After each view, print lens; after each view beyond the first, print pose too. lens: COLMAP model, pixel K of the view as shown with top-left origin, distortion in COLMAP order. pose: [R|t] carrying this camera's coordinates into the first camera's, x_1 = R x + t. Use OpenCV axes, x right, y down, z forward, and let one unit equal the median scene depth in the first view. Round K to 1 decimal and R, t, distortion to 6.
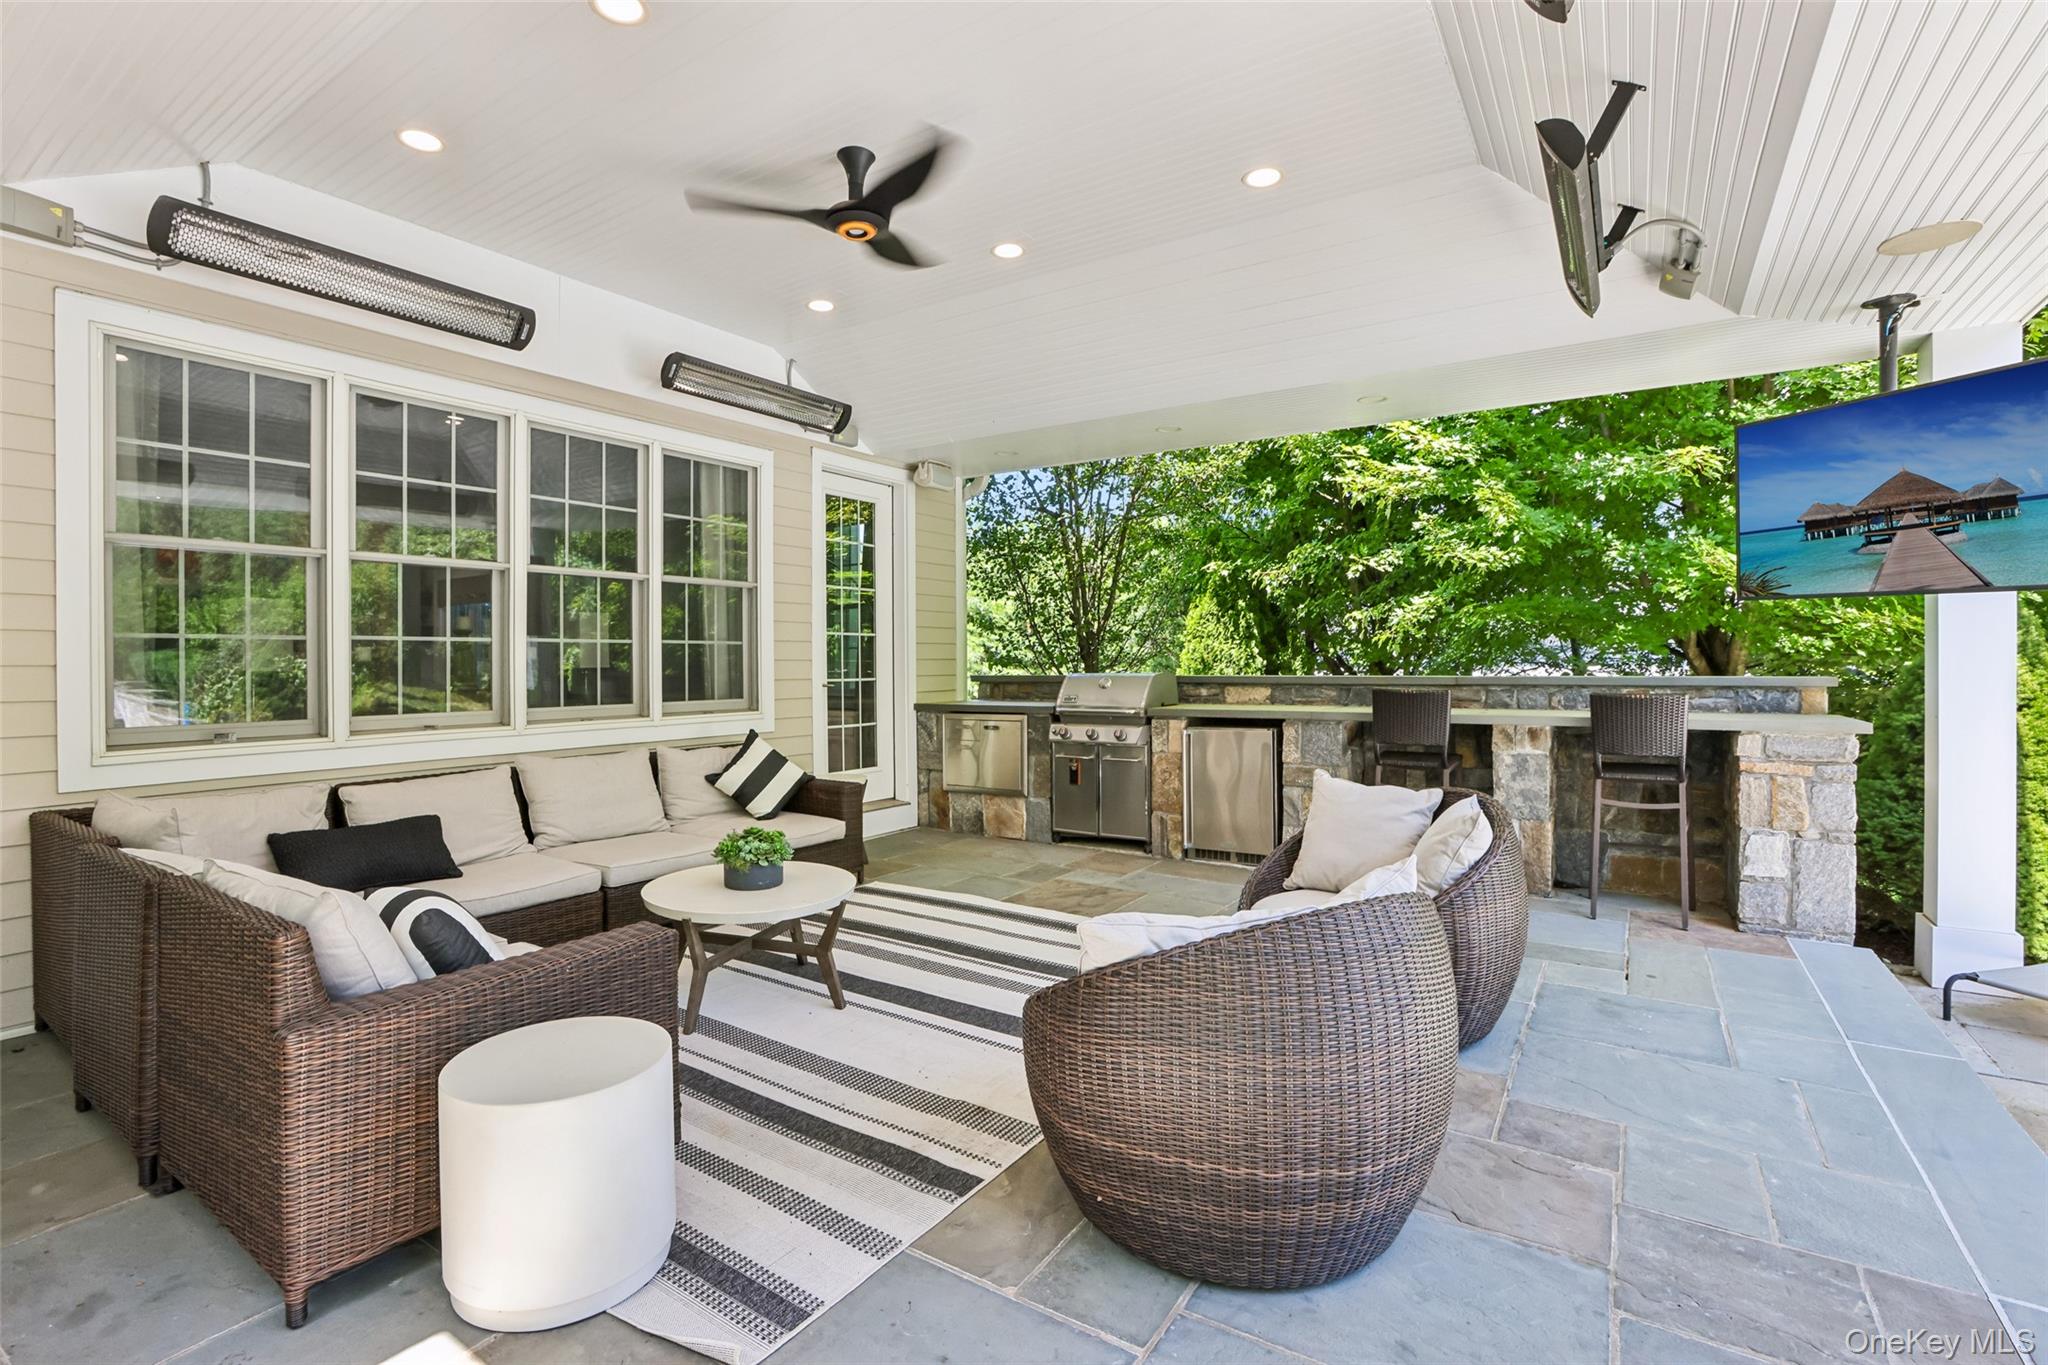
lens RADIAL K [[934.8, 0, 1006.7], [0, 934.8, 669.1], [0, 0, 1]] dist [-0.040290, 0.008318]
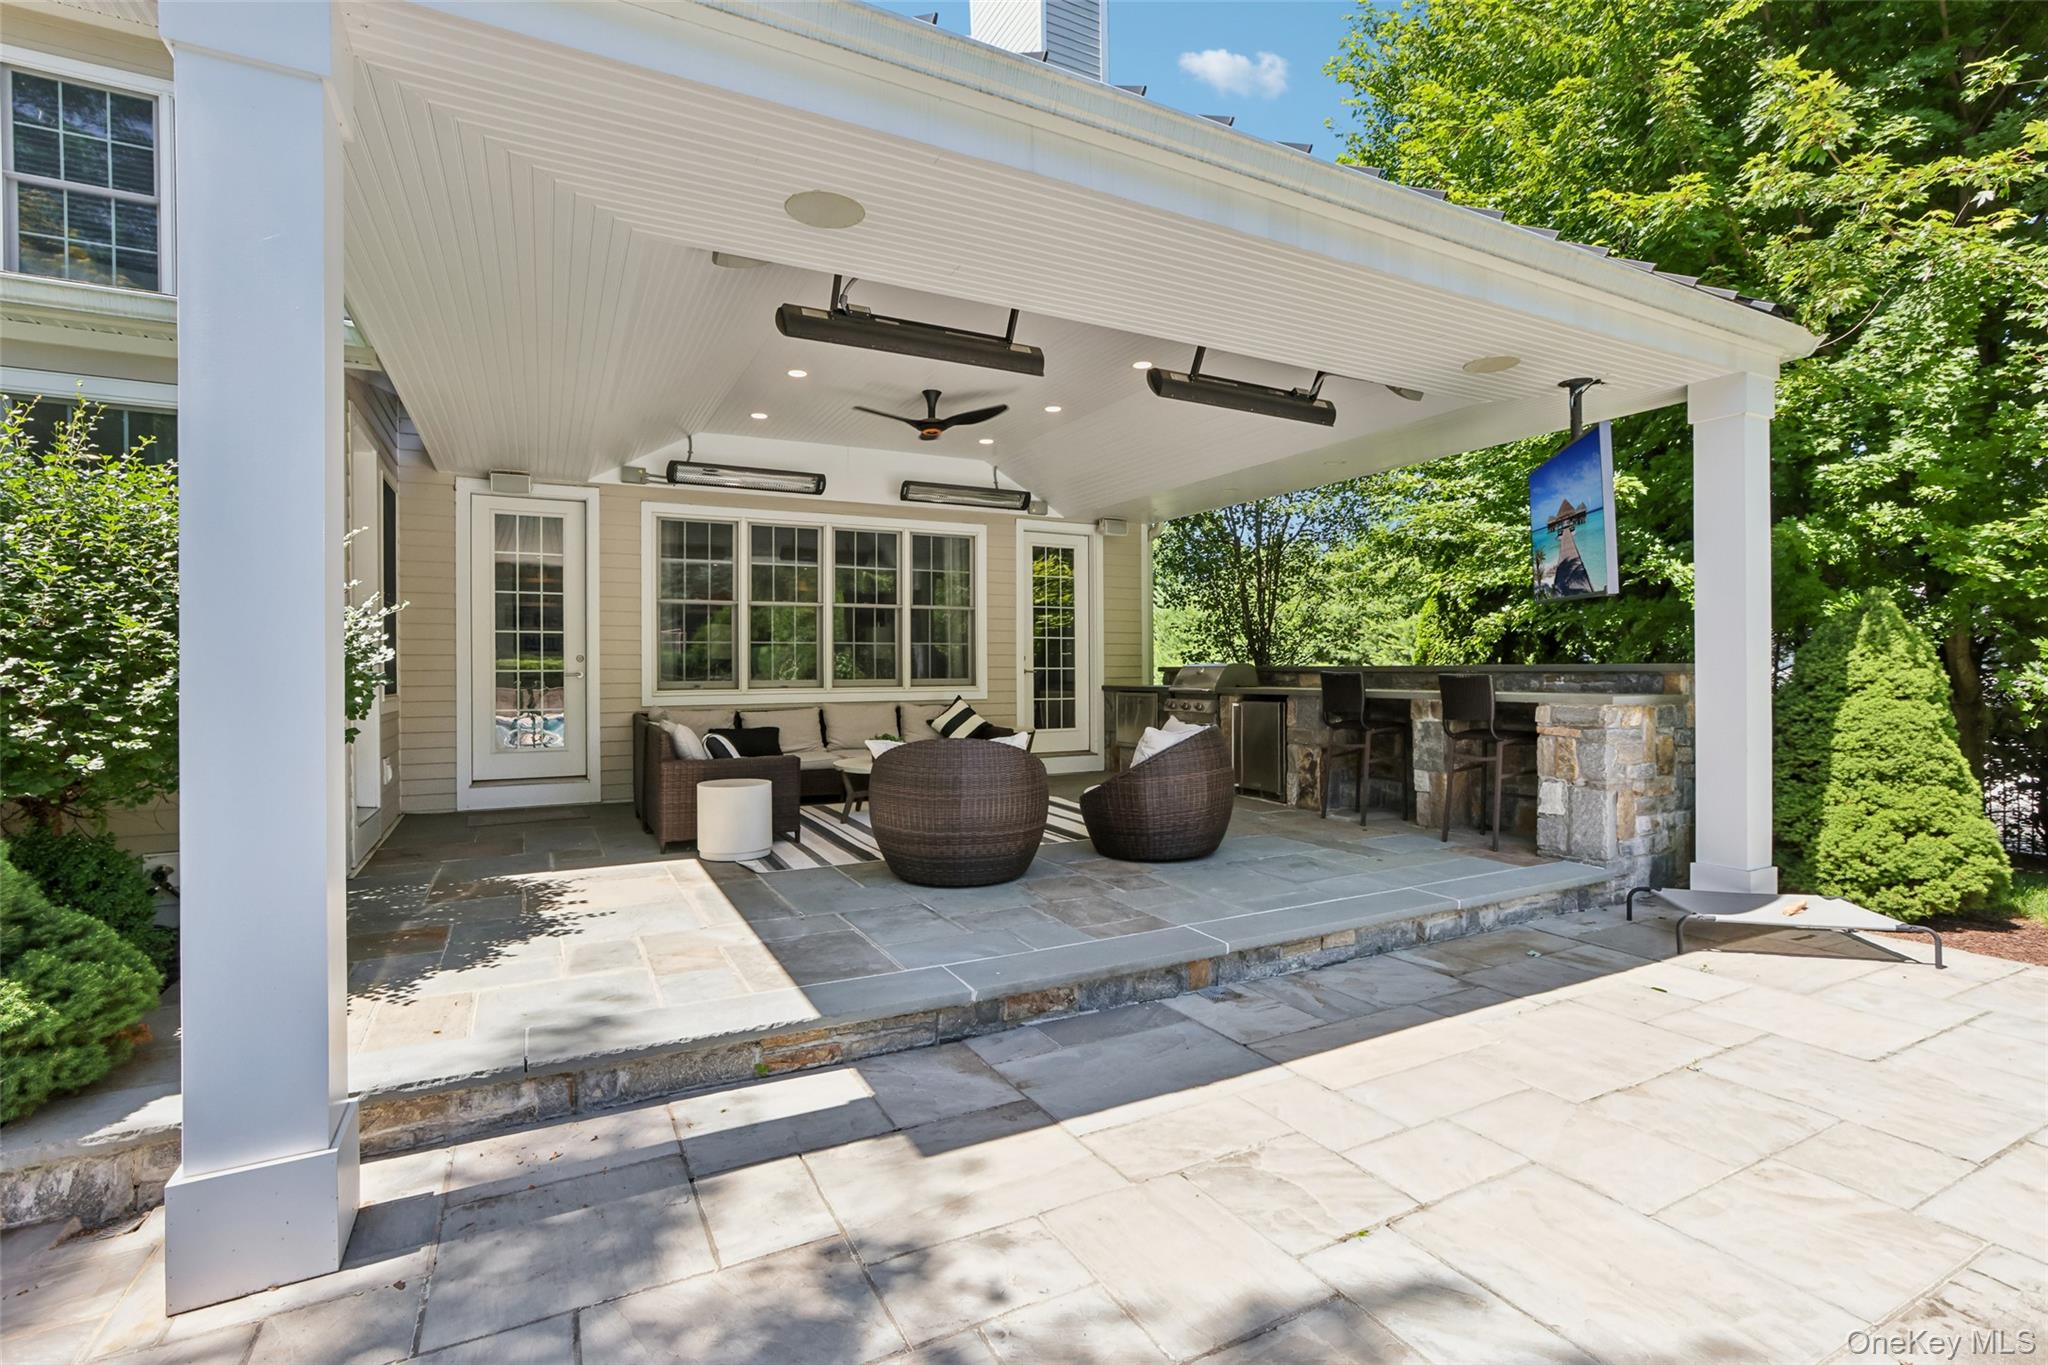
lens RADIAL K [[934.8, 0, 1008.4], [0, 934.8, 671.9], [0, 0, 1]] dist [-0.040290, 0.008318]
pose [[0.872509, 0.005367, -0.488568, 0.686645], [-0.006402, 0.999979, -0.000448, 0.024982], [0.488555, 0.003518, 0.872526, -0.464616]]
